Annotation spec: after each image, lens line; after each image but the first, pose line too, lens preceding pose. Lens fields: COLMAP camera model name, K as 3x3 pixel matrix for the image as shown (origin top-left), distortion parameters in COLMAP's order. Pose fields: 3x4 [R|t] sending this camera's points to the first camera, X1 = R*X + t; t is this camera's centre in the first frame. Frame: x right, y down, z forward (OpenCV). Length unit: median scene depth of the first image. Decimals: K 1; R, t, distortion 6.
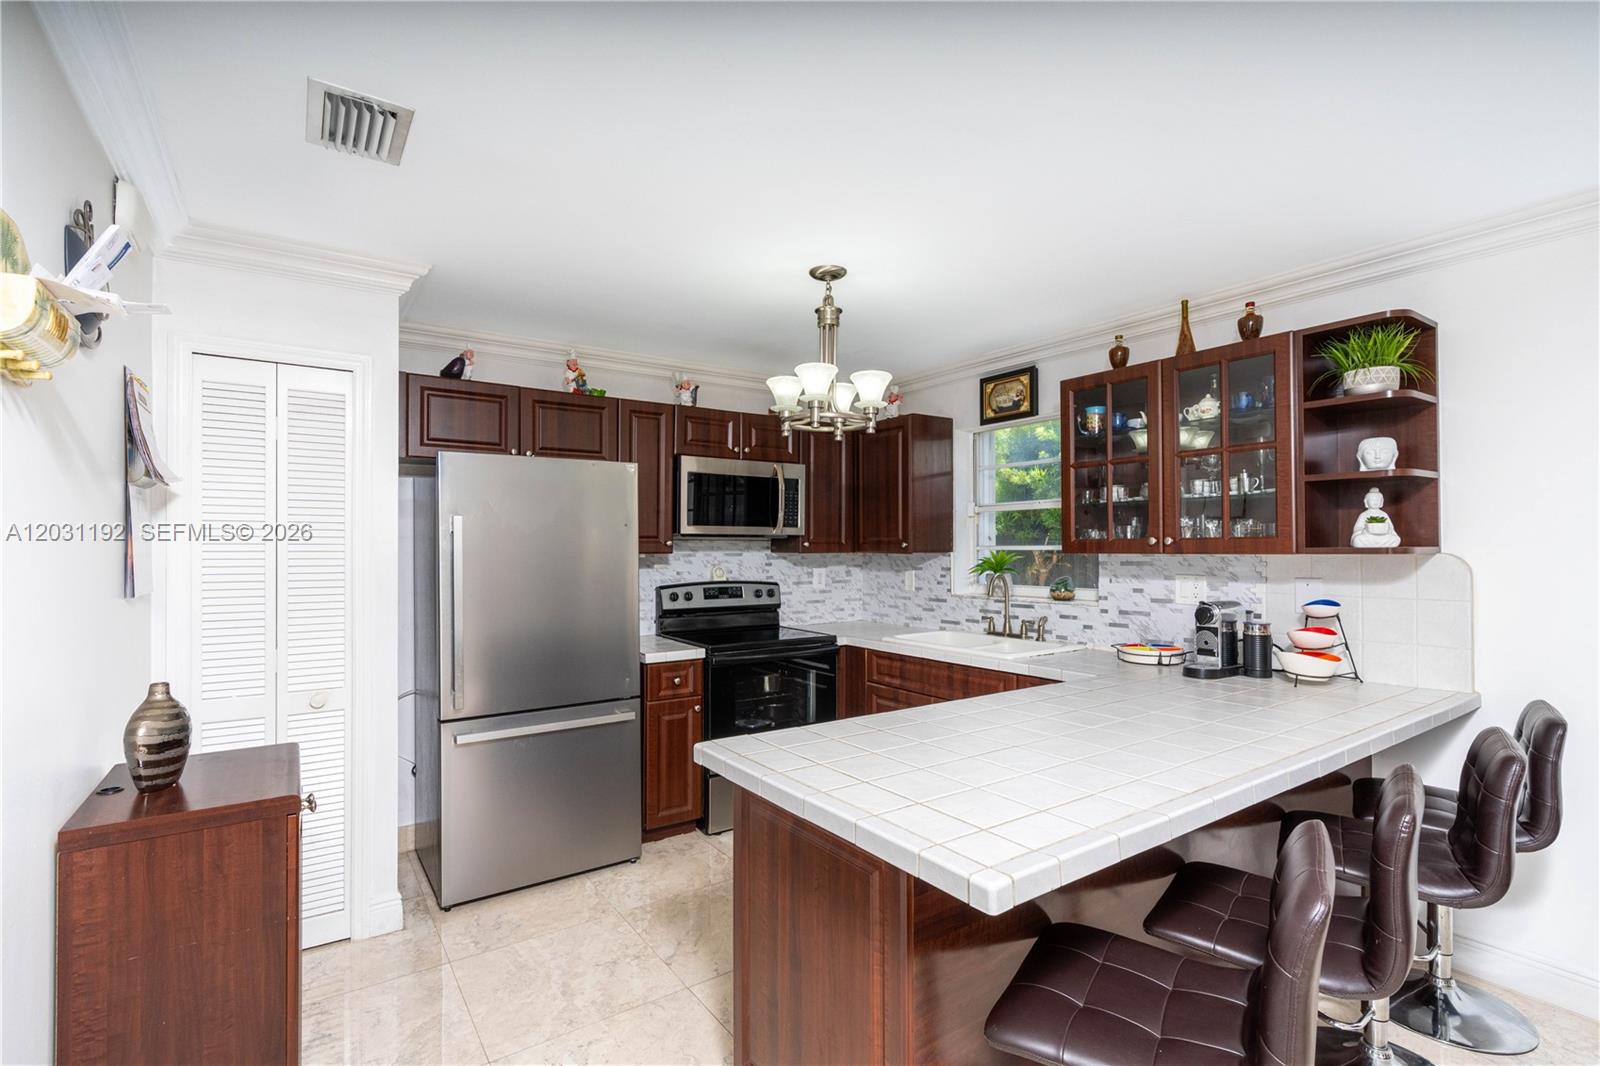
lens RADIAL K [[744.0, 0, 800.3], [0, 744.0, 541.2], [0, 0, 1]] dist [-0.001146, 0.000027]
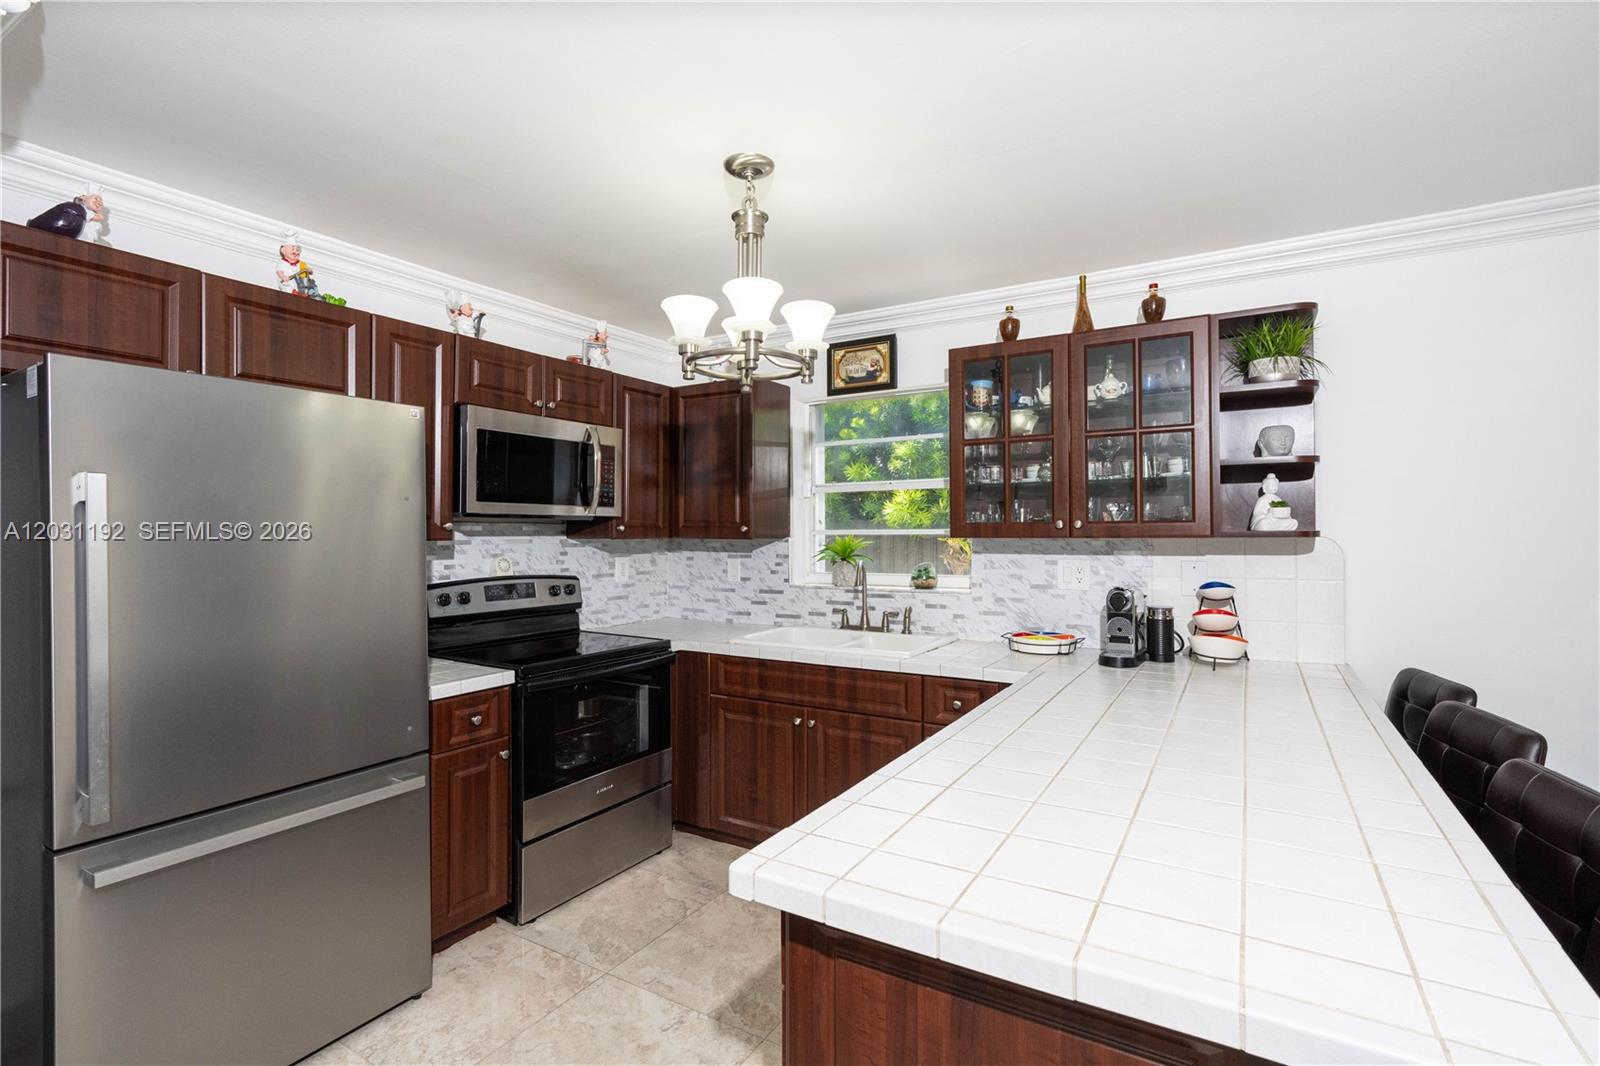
lens RADIAL K [[738.0, 0, 811.9], [0, 738.0, 528.9], [0, 0, 1]] dist [0.000420, 0.000862]
pose [[0.909431, 0.001315, 0.415852, -0.157985], [-0.002625, 0.999993, 0.002577, 0.002793], [-0.415846, -0.003435, 0.909429, 0.214404]]
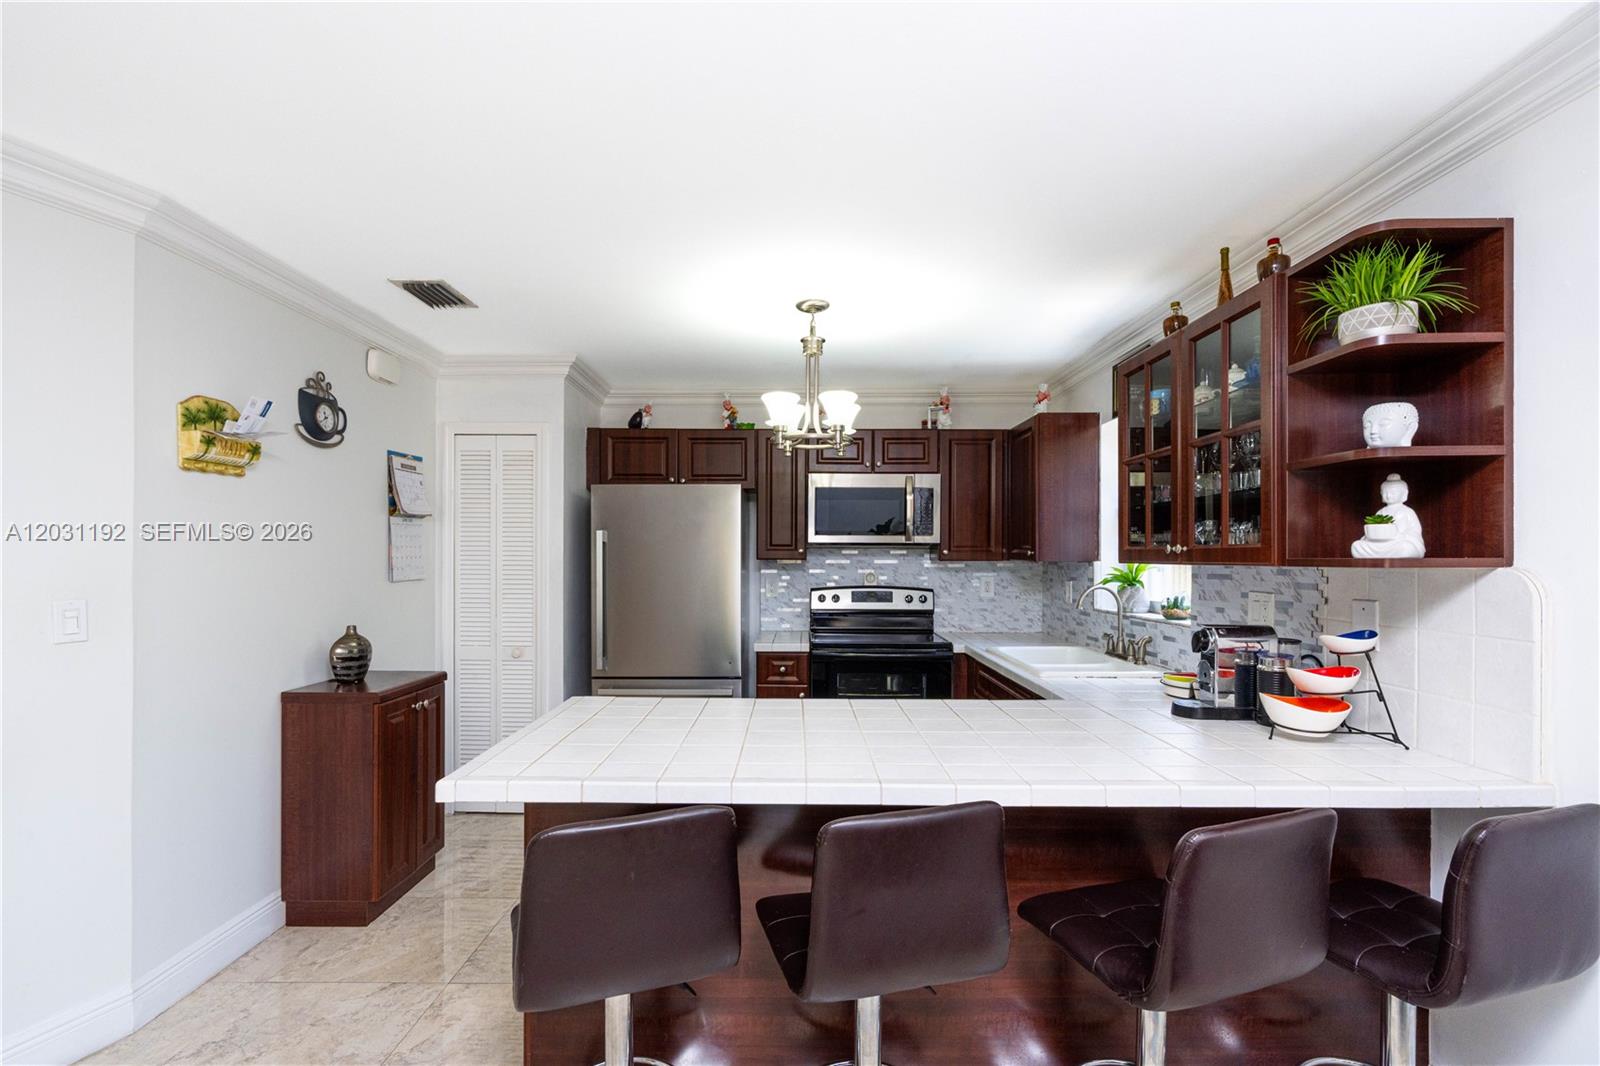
lens RADIAL K [[734.0, 0, 768.1], [0, 734.0, 554.9], [0, 0, 1]] dist [0.001072, 0.000057]
pose [[0.812560, 0.005216, -0.582855, 0.454852], [-0.000231, 0.999963, 0.008627, -0.000413], [0.582878, -0.006876, 0.812530, 0.053782]]
